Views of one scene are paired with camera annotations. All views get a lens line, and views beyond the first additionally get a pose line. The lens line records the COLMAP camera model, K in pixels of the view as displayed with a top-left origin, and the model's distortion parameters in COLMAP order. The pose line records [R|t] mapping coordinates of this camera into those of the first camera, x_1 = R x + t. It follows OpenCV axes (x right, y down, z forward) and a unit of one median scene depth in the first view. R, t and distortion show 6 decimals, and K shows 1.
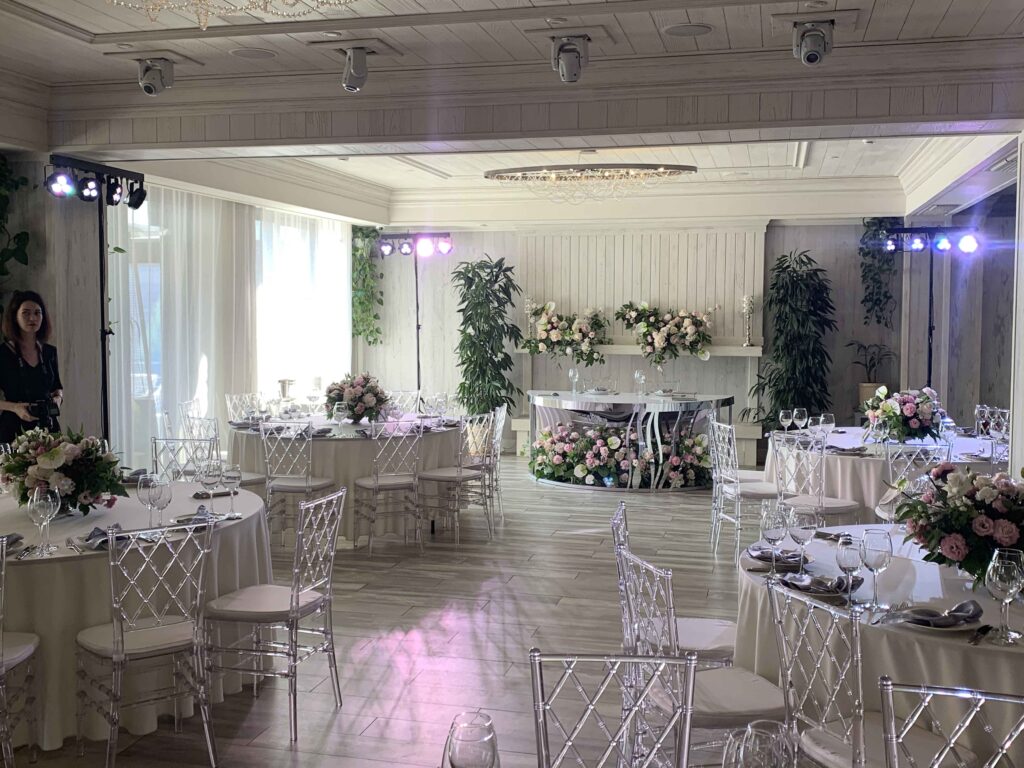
lens RADIAL K [[1079.4, 0, 512.0], [0, 1079.4, 384.0], [0, 0, 1]] dist [0.226624, -0.838693]
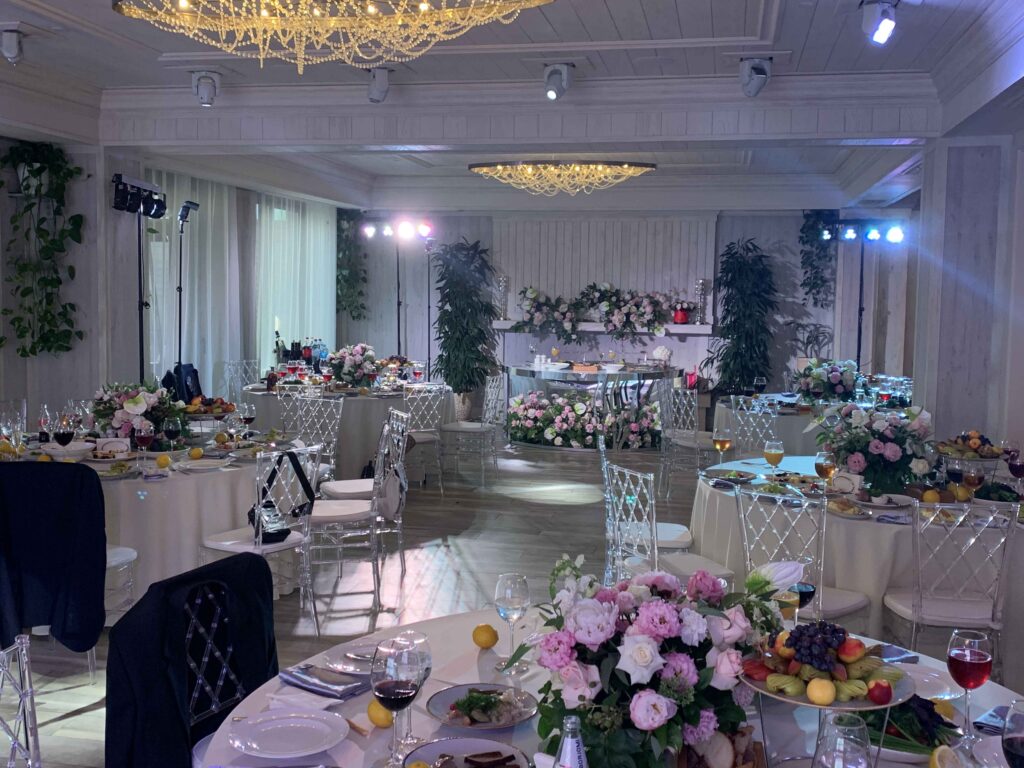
lens RADIAL K [[1079.4, 0, 512.0], [0, 1079.4, 384.0], [0, 0, 1]] dist [0.226624, -0.838693]
pose [[0.999002, 0.008231, 0.043894, -0.023505], [-0.009033, 0.999796, 0.018092, 0.008314], [-0.043736, -0.018470, 0.998872, -0.104741]]
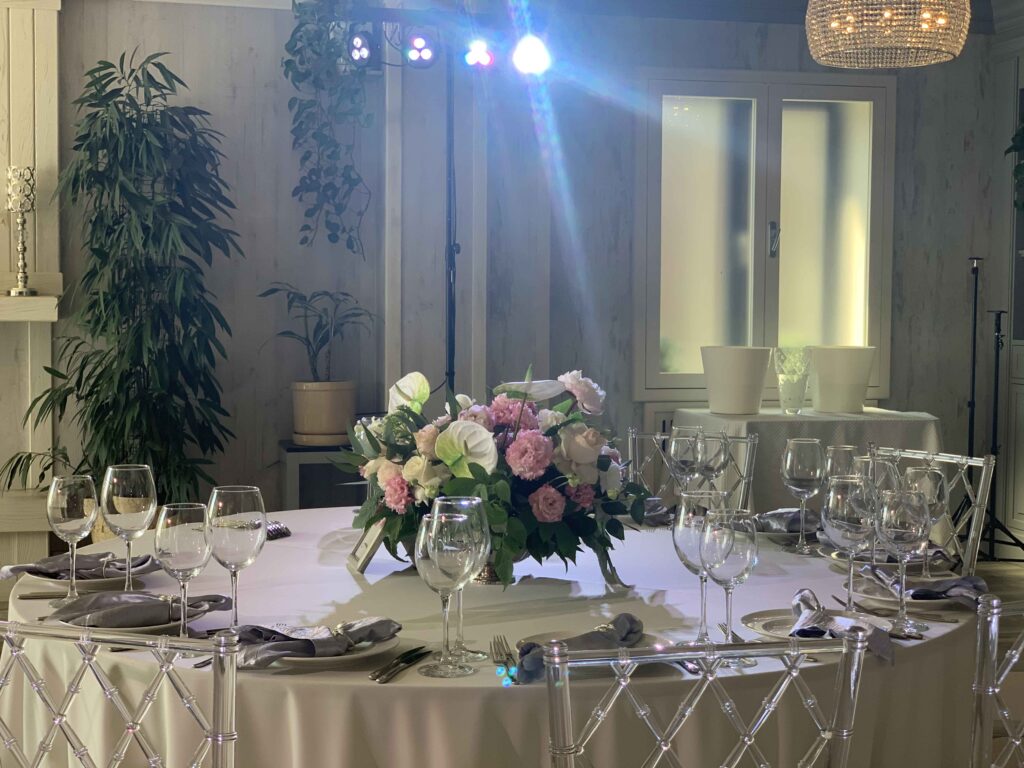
lens RADIAL K [[1523.5, 0, 512.0], [0, 1523.5, 384.0], [0, 0, 1]] dist [0.004173, -0.031348]
pose [[0.889228, -0.020244, 0.457017, 0.125807], [0.026570, 0.999619, -0.007418, 0.006039], [-0.456693, 0.018739, 0.889427, 0.445937]]
